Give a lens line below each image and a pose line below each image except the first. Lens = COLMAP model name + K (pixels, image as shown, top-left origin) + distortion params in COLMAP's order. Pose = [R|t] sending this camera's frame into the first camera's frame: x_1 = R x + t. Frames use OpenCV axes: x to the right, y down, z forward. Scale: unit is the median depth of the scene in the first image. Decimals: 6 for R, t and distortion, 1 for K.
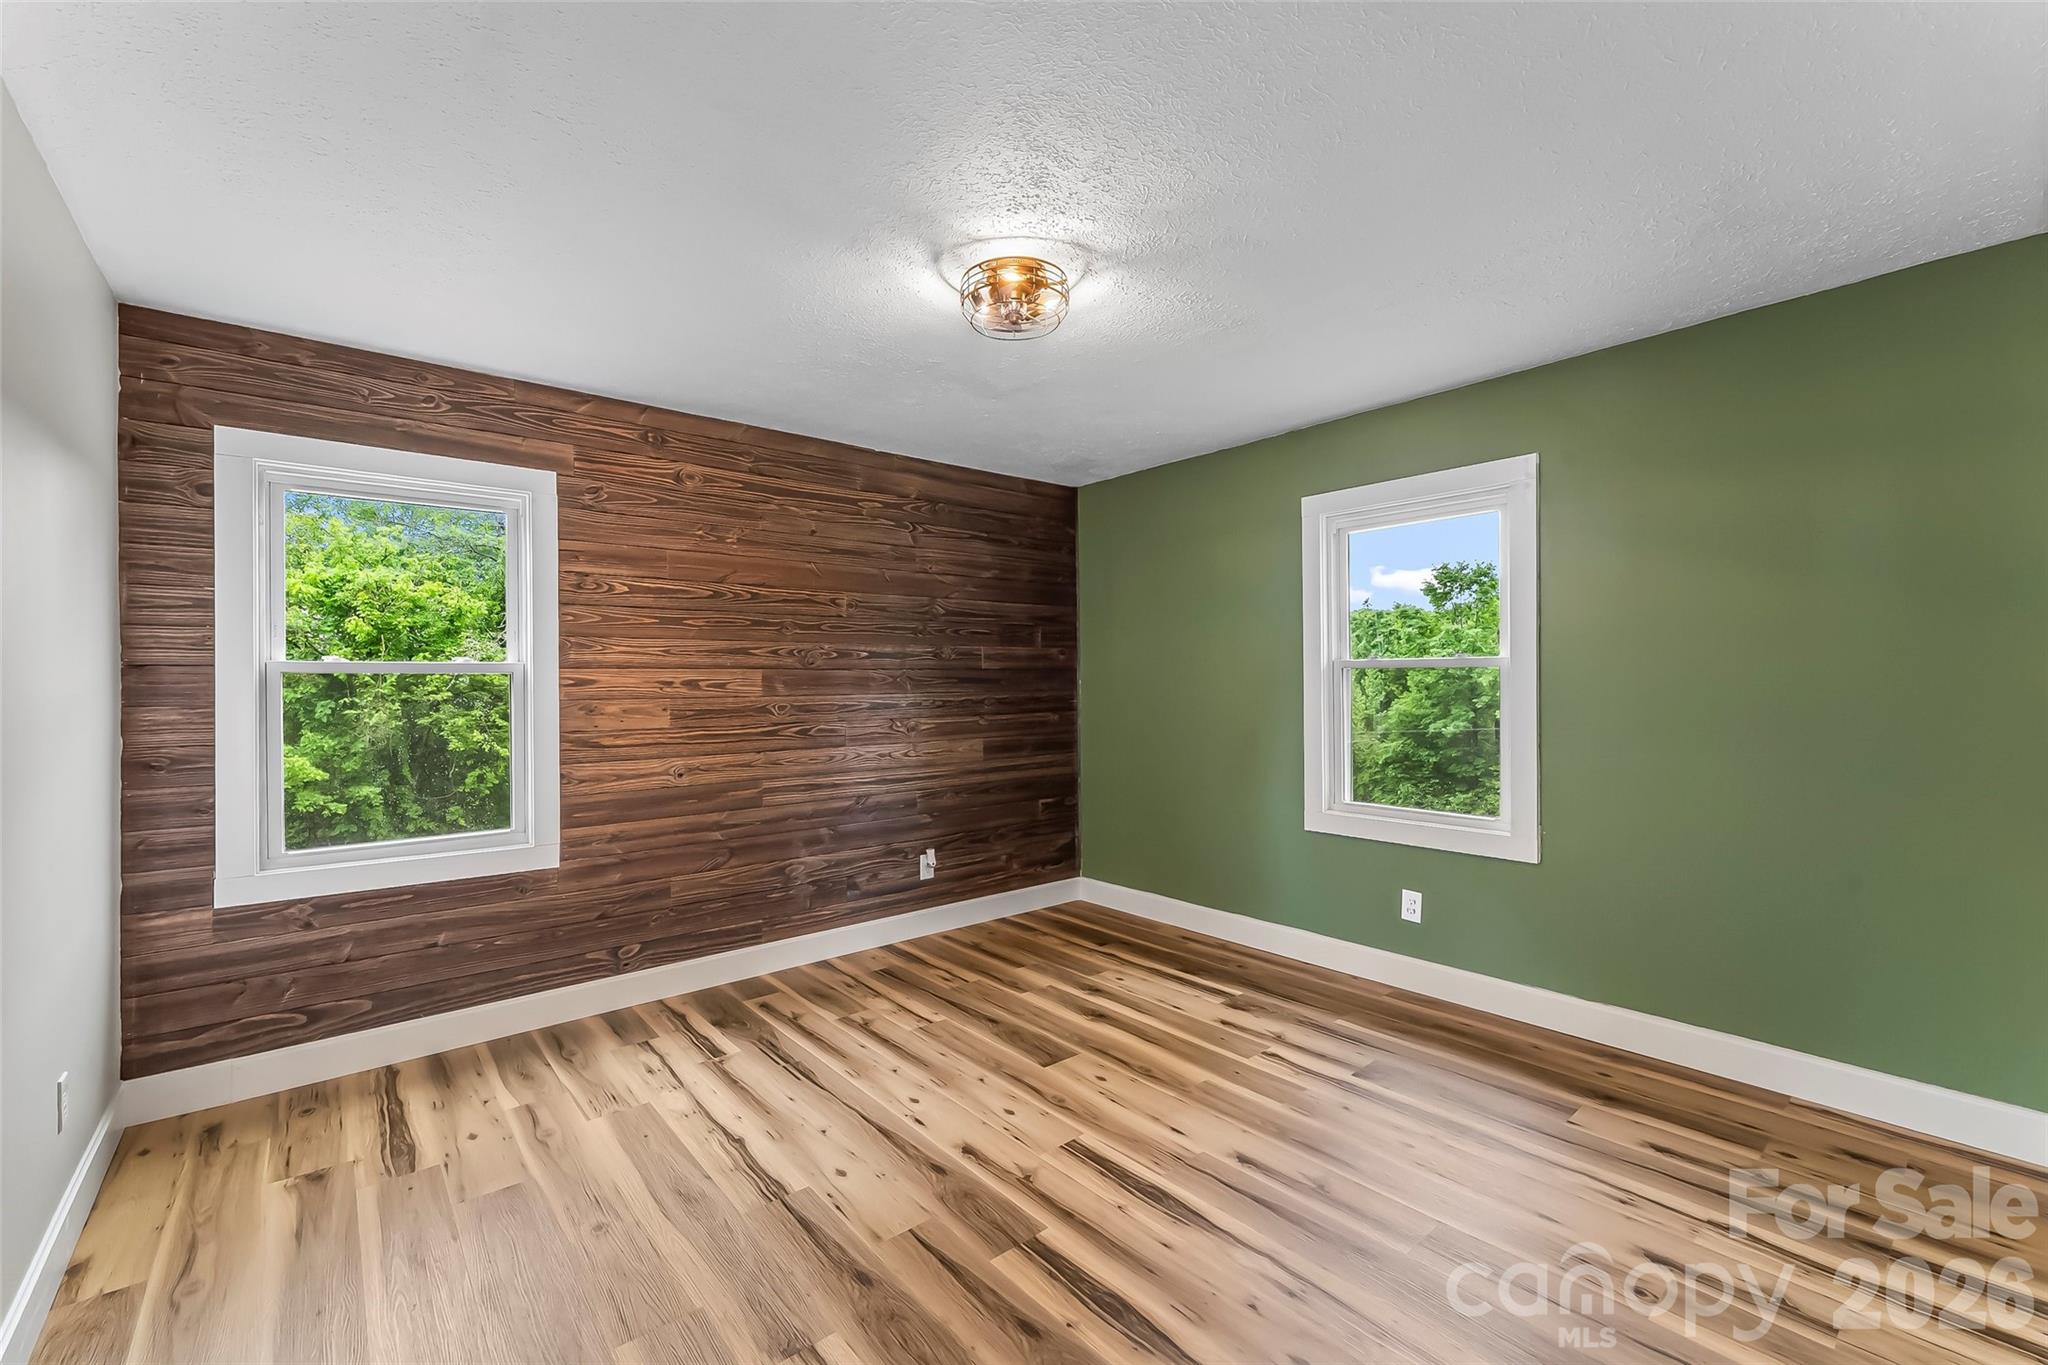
lens RADIAL K [[842.2, 0, 1024.0], [0, 842.2, 682.5], [0, 0, 1]] dist [-0.001200, -0.000073]
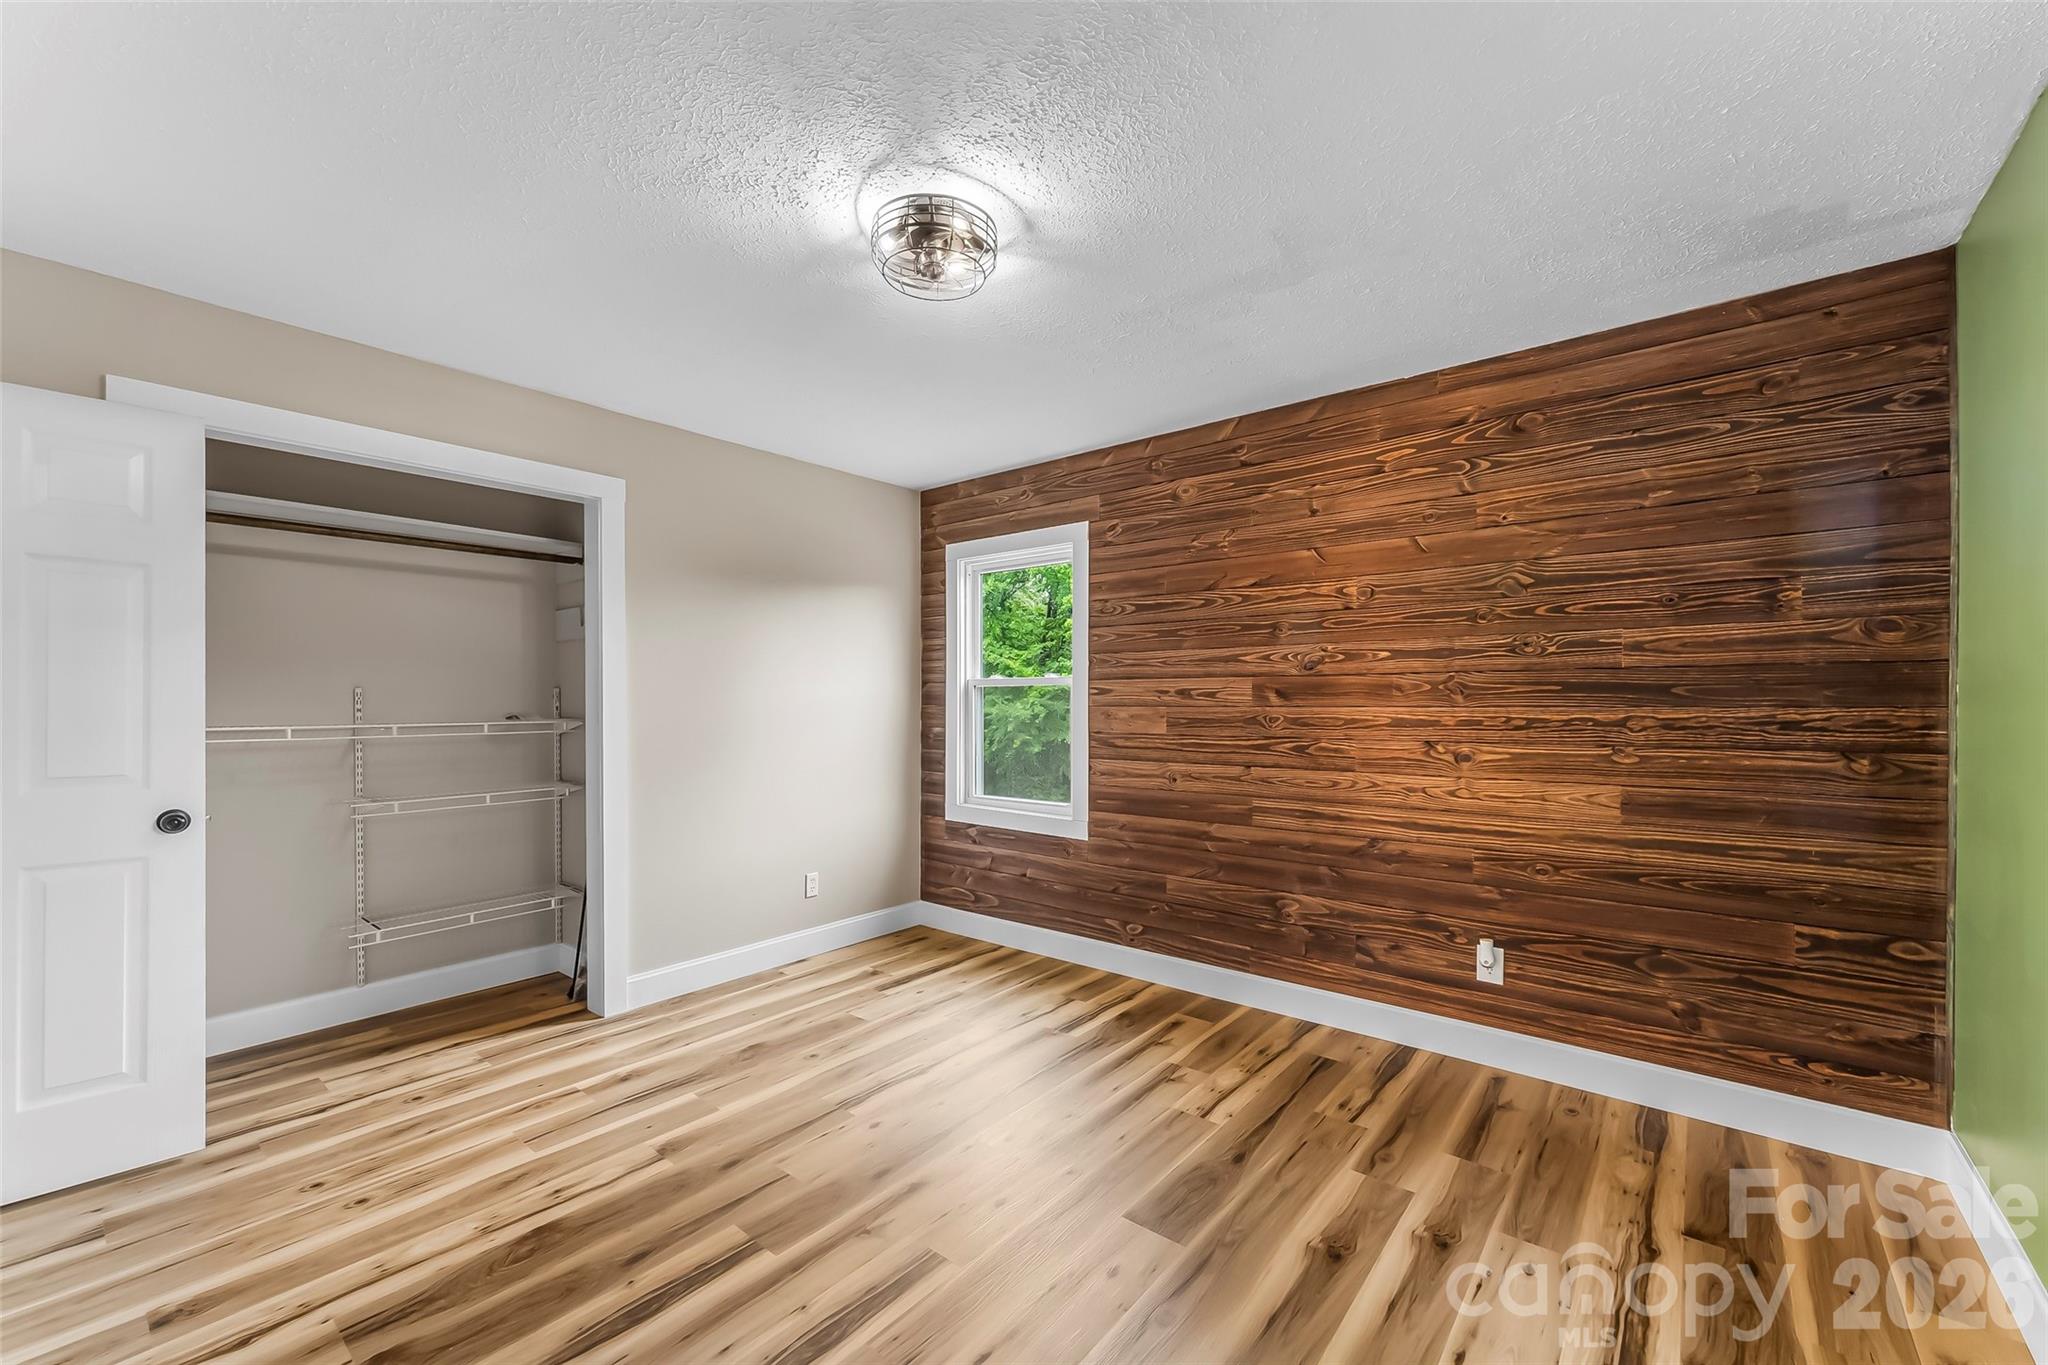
lens RADIAL K [[826.2, 0, 1023.2], [0, 826.2, 702.1], [0, 0, 1]] dist [-0.000544, -0.000047]
pose [[0.177096, 0.012383, -0.984116, 0.535911], [0.001165, 0.999918, 0.012791, -0.000016], [0.984193, -0.003412, 0.177067, 0.594797]]
